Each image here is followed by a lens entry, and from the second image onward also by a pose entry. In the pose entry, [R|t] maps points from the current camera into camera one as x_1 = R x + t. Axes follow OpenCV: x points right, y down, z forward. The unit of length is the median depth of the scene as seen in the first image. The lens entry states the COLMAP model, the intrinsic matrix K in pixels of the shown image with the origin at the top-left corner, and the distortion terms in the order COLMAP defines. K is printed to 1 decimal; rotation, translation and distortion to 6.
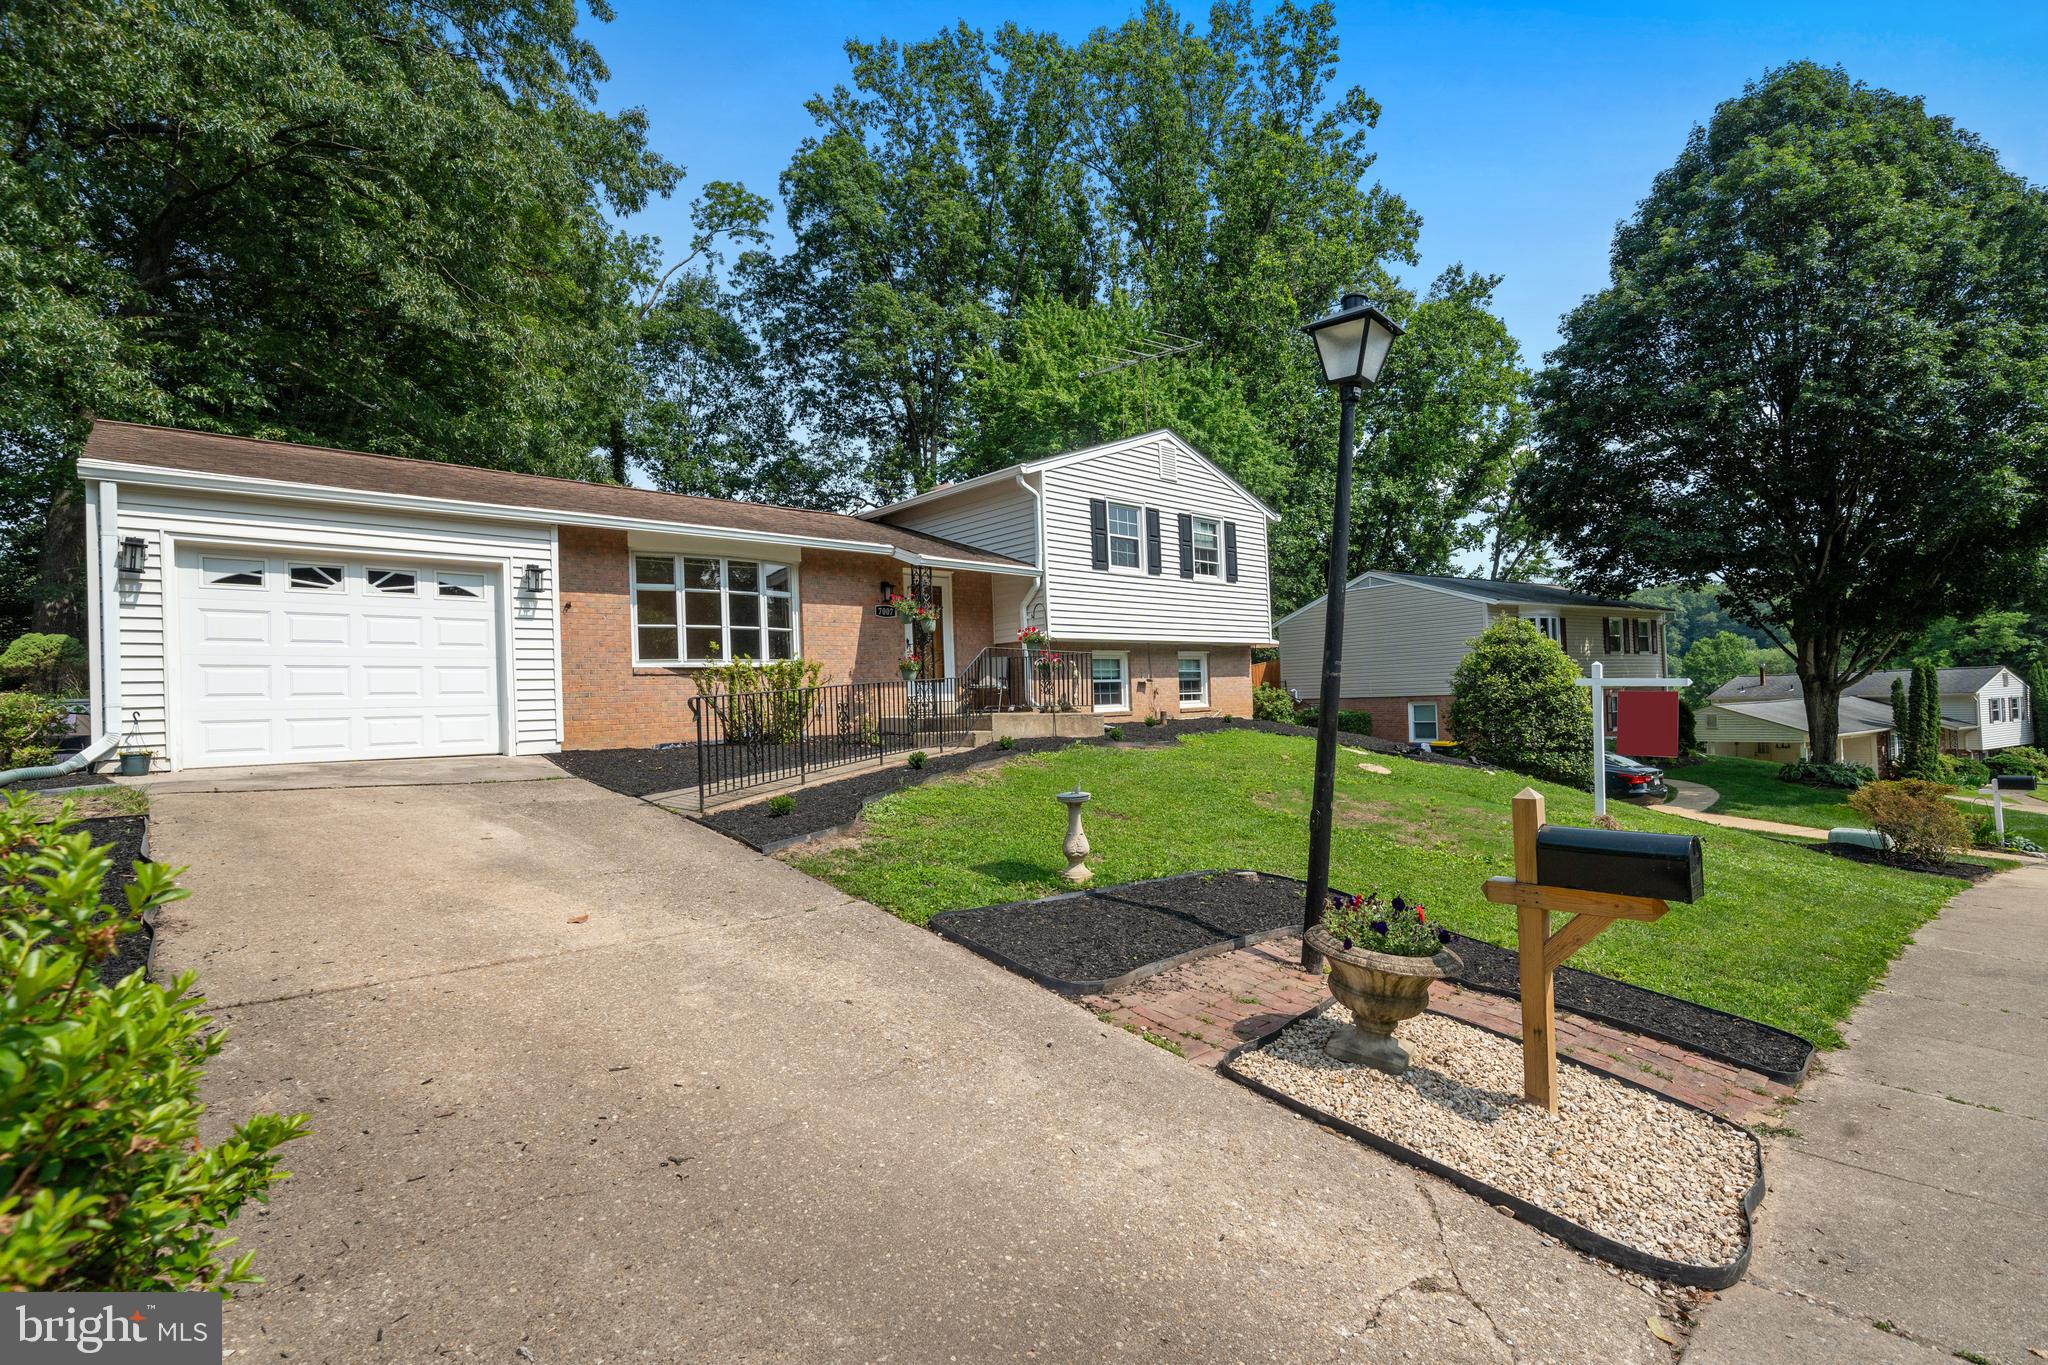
lens RADIAL K [[879.4, 0, 1024.0], [0, 879.4, 682.5], [0, 0, 1]] dist [0.000661, 0.000284]
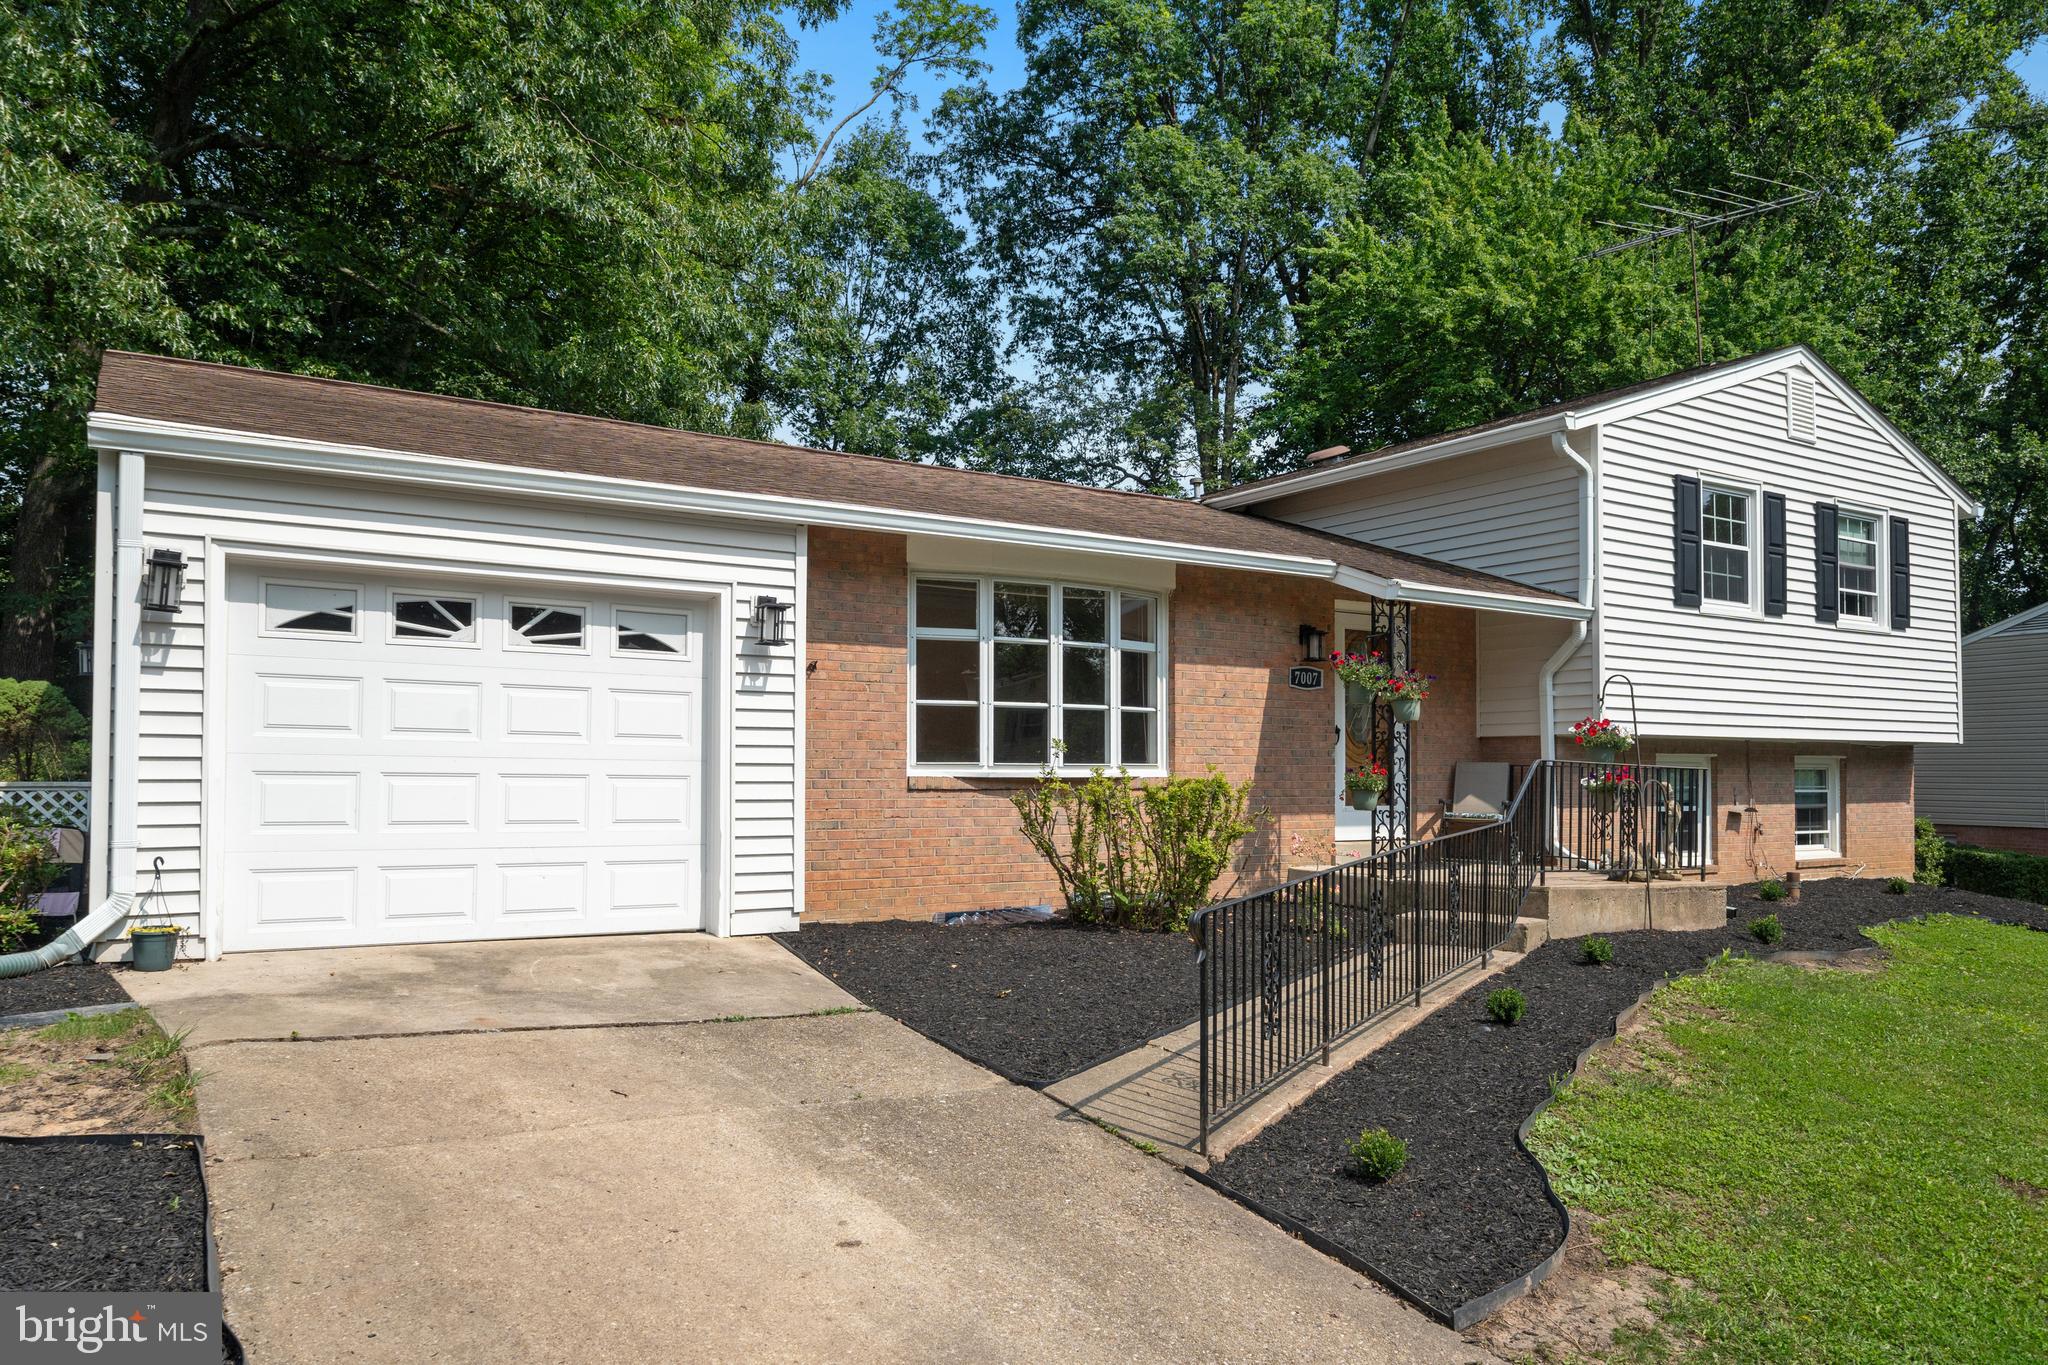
lens RADIAL K [[1348.0, 0, 1074.4], [0, 1348.0, 738.1], [0, 0, 1]] dist [0.002211, -0.001464]
pose [[0.985123, 0.035512, -0.168139, -0.132142], [-0.036557, 0.999327, -0.003120, -0.029200], [0.167915, 0.009221, 0.985758, 0.112156]]
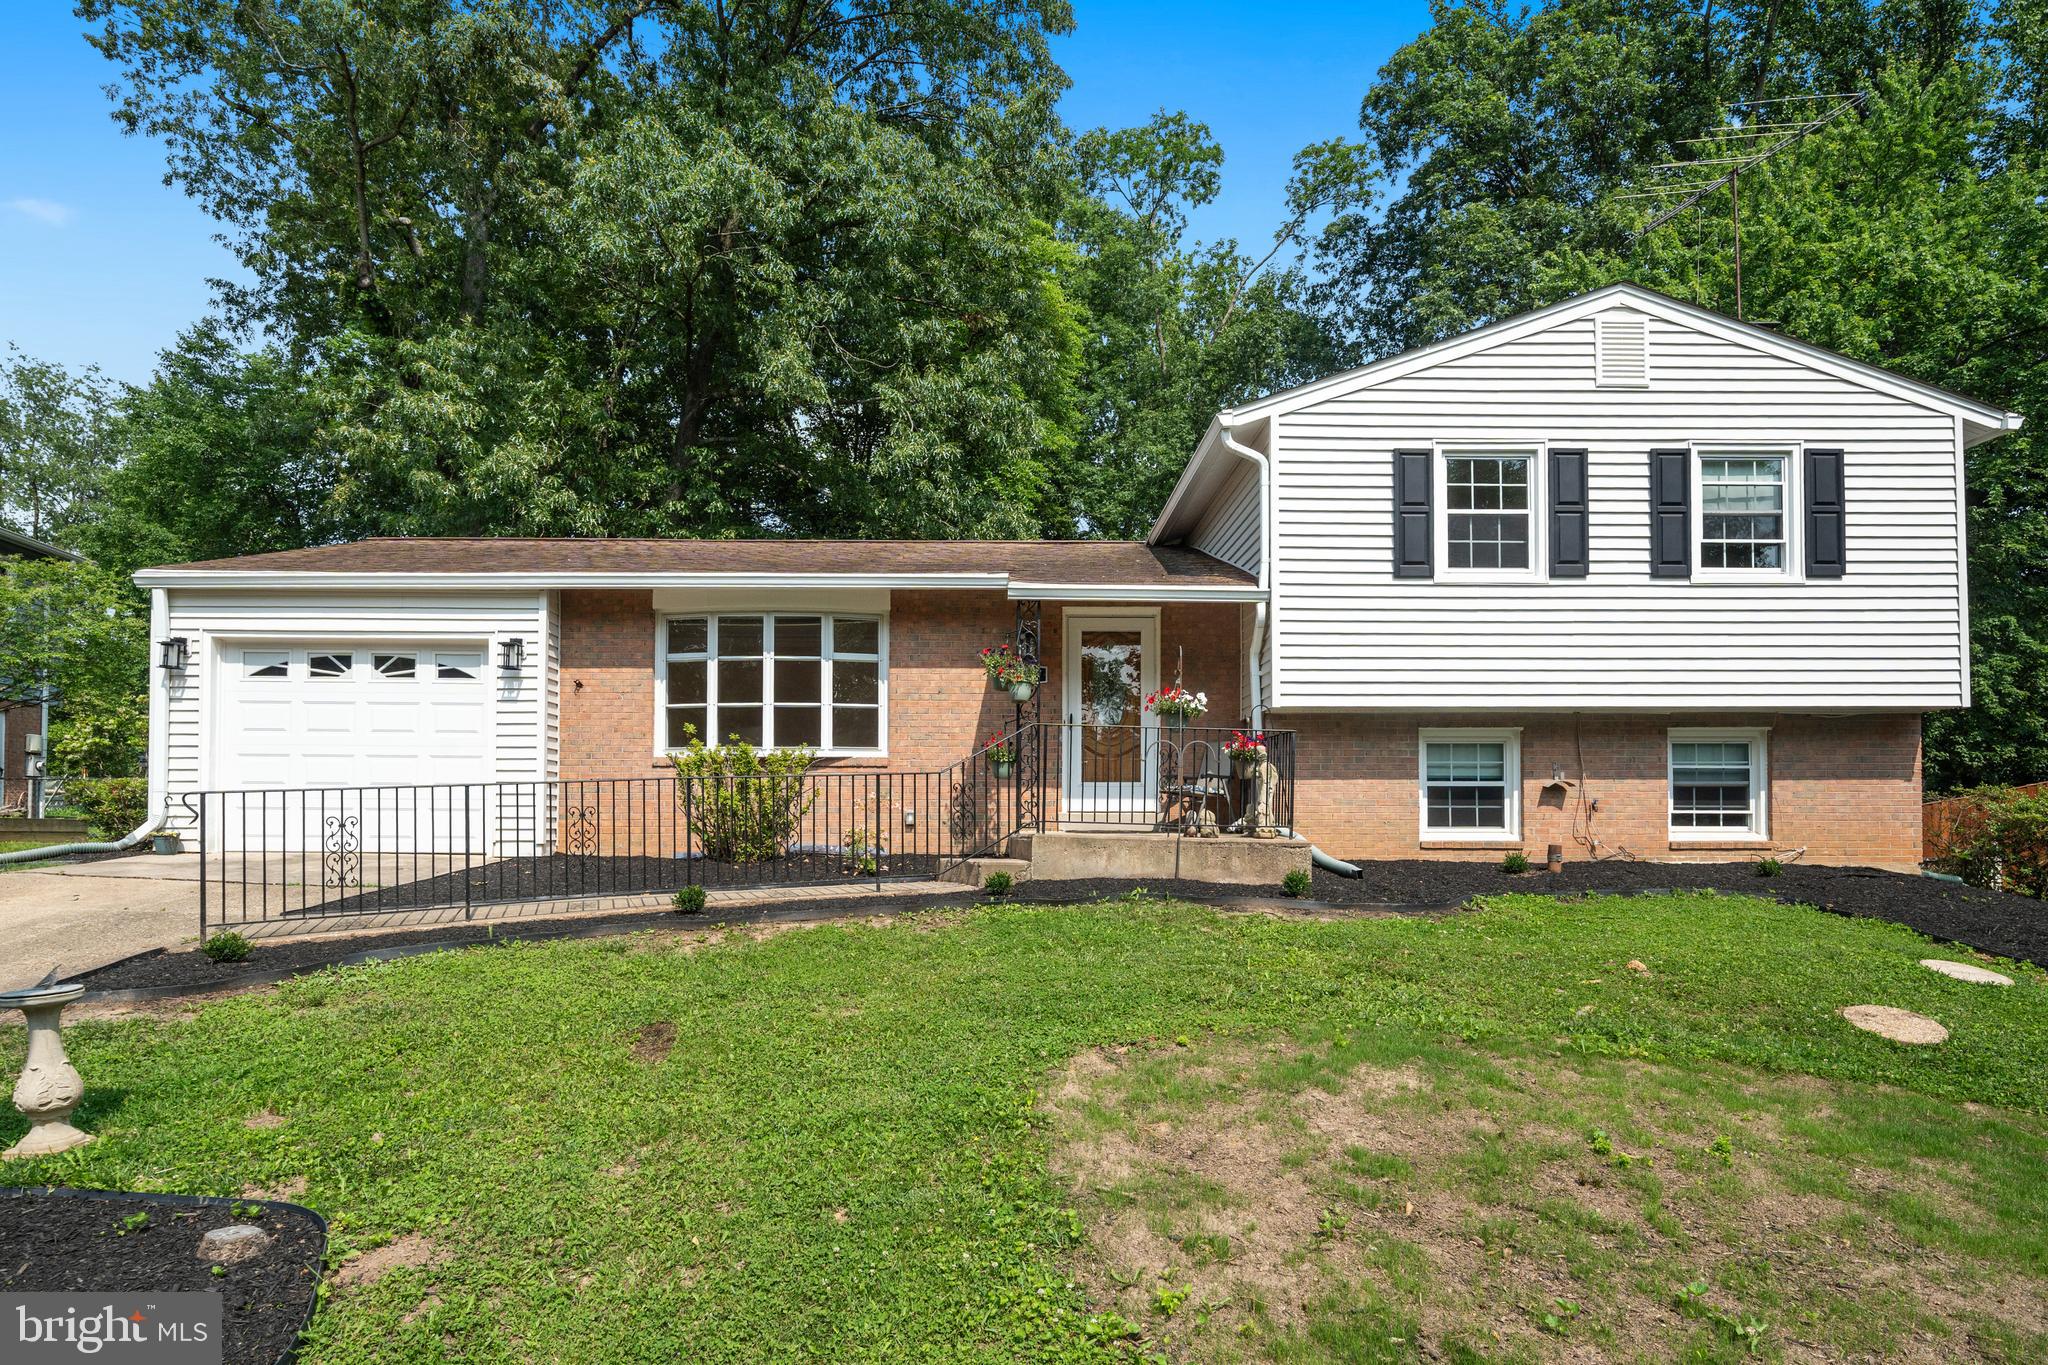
lens RADIAL K [[1077.6, 0, 1024.2], [0, 1077.6, 801.4], [0, 0, 1]] dist [-0.001364, 0.000506]
pose [[0.761090, 0.025566, -0.648142, 0.315787], [-0.013370, 0.999629, 0.023730, -0.002933], [0.648509, -0.009395, 0.761149, 0.312898]]
